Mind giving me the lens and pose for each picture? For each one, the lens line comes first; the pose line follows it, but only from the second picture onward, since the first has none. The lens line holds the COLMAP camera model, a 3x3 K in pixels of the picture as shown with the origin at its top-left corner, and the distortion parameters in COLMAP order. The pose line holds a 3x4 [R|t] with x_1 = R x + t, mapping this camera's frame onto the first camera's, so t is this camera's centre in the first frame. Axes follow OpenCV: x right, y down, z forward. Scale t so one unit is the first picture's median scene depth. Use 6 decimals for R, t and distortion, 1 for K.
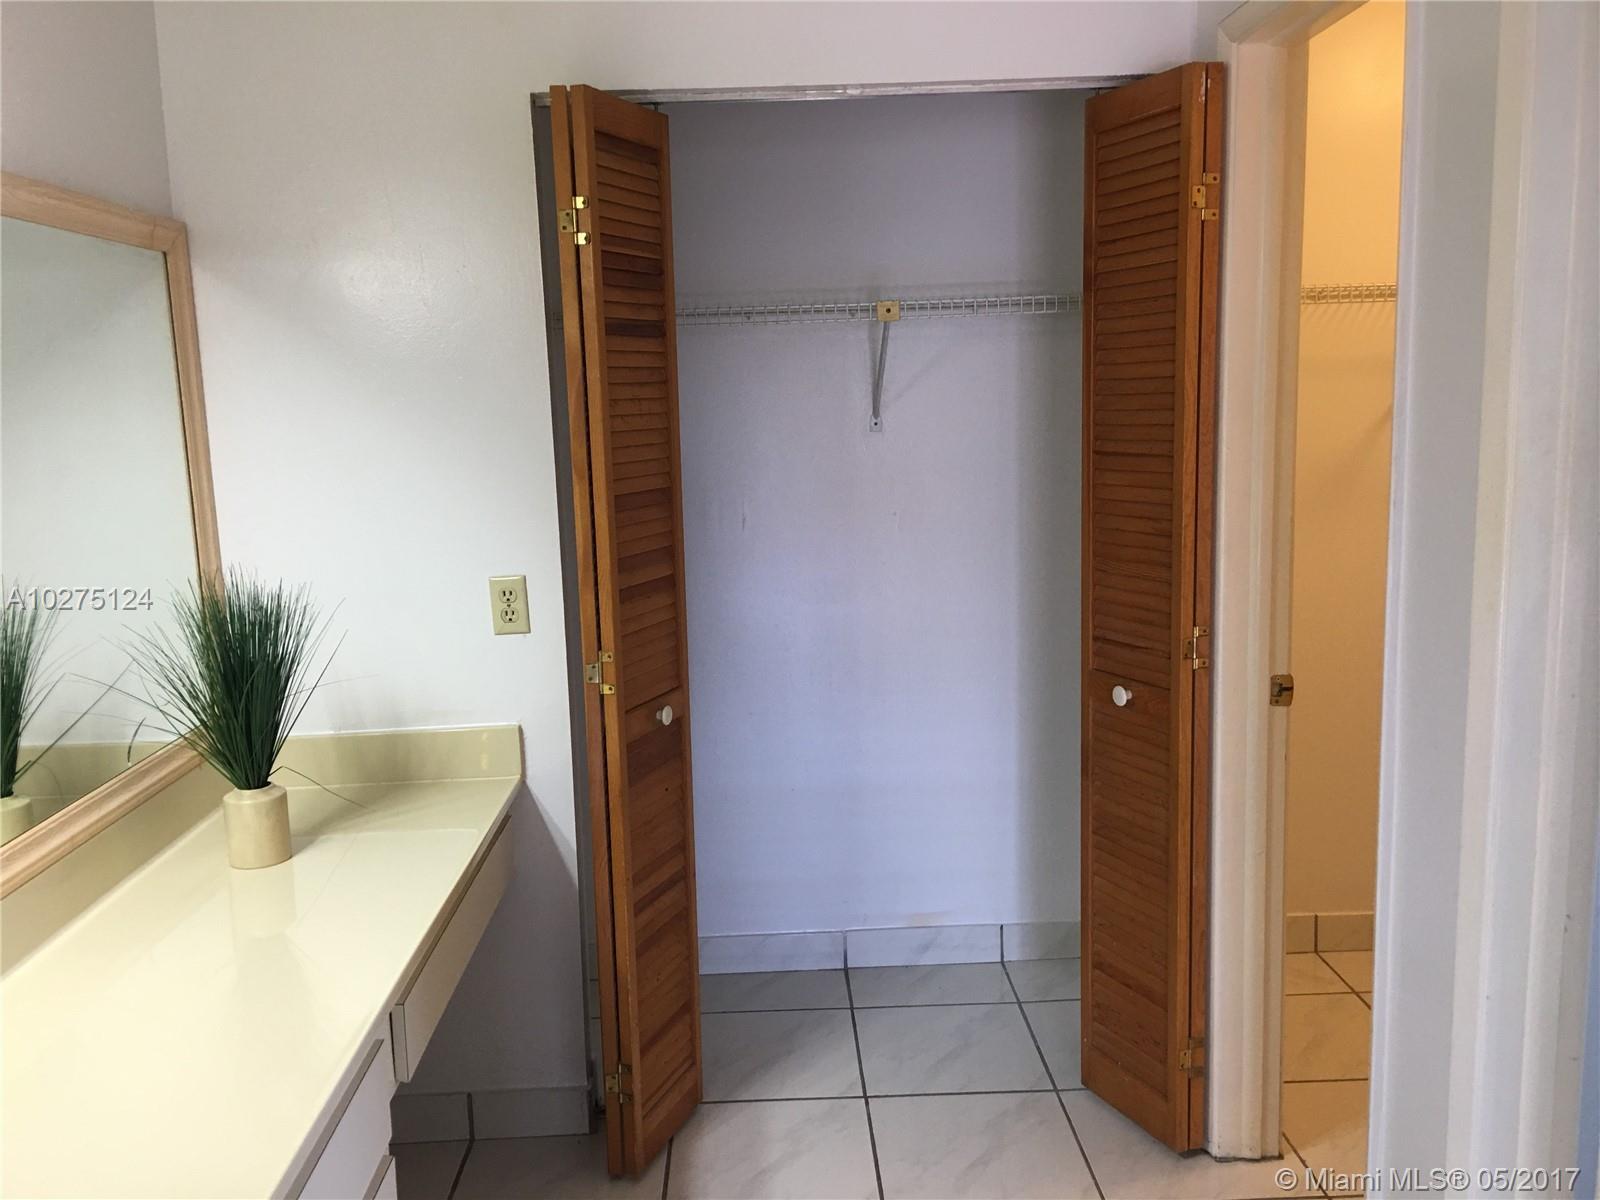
lens RADIAL K [[1370.9, 0, 800.0], [0, 1370.9, 601.5], [0, 0, 1]] dist [0.034662, -0.020934]
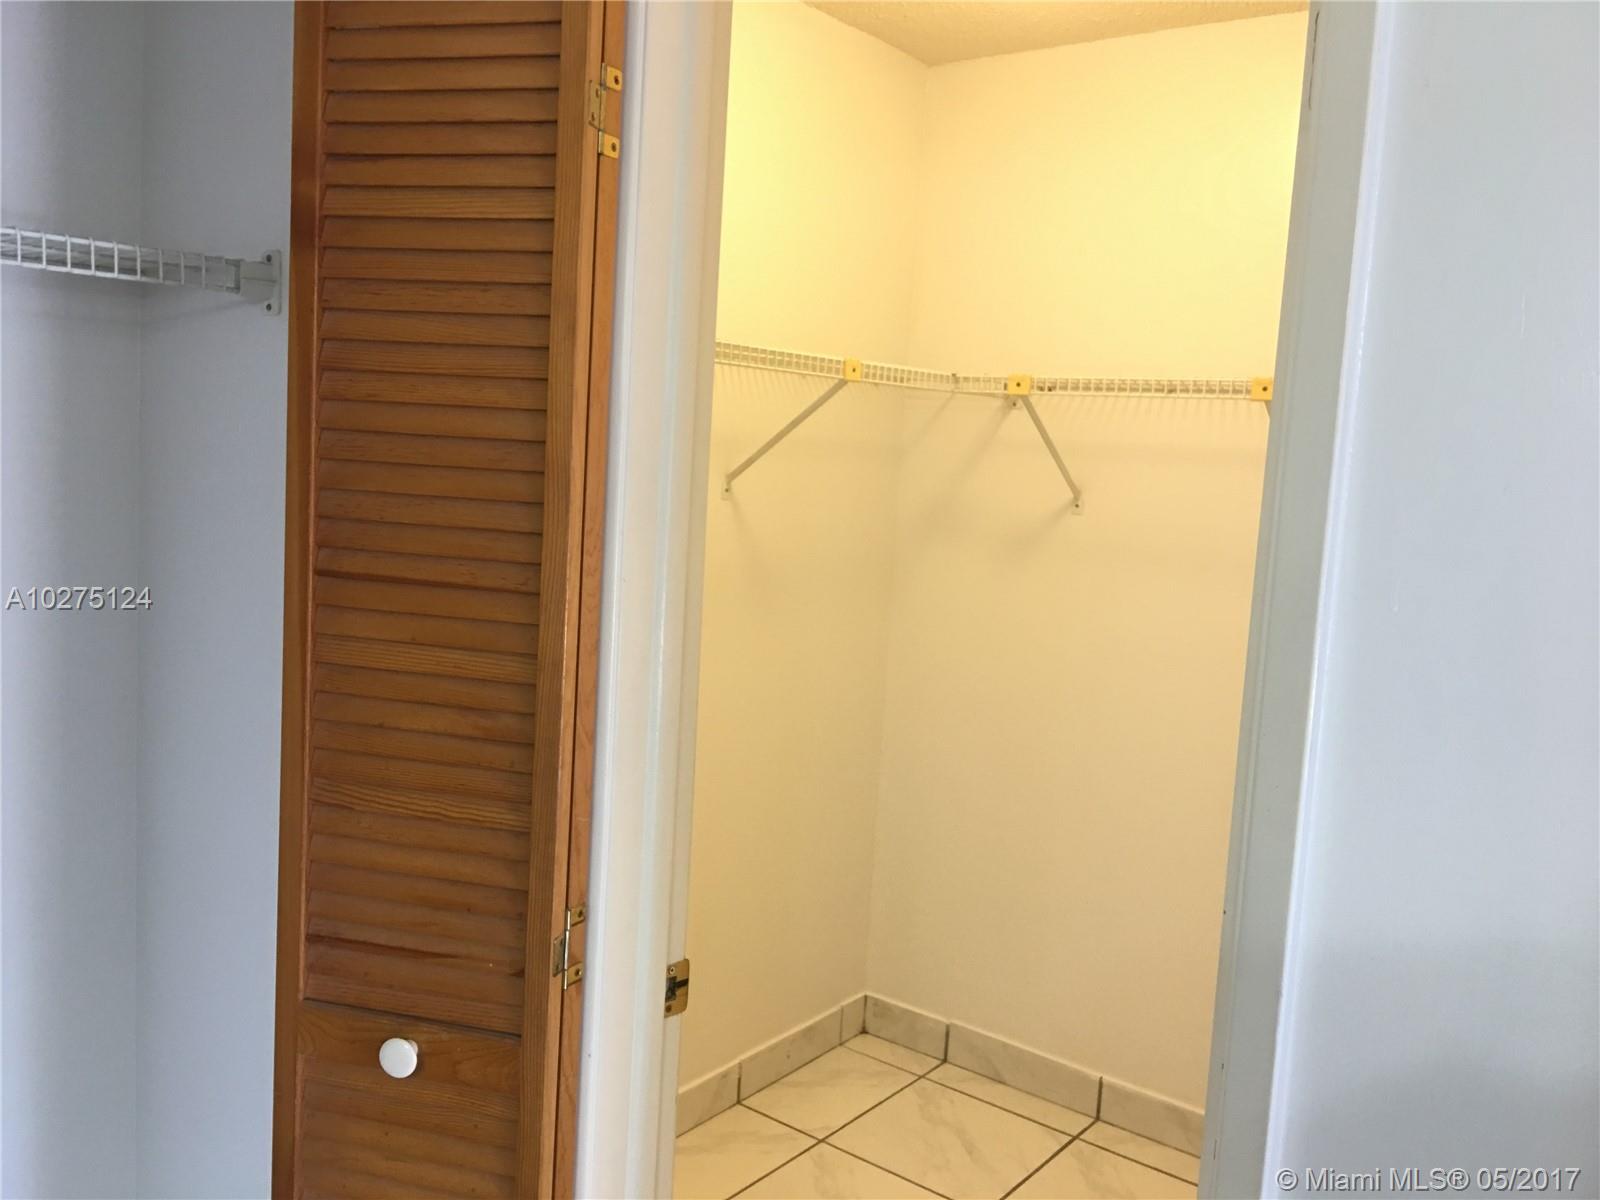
lens RADIAL K [[1370.9, 0, 800.2], [0, 1370.9, 597.1], [0, 0, 1]] dist [0.034662, -0.020934]
pose [[0.627733, -0.017067, 0.778242, -0.066019], [0.035678, 0.999340, -0.006863, -0.091945], [-0.777611, 0.032074, 0.627928, 0.562865]]
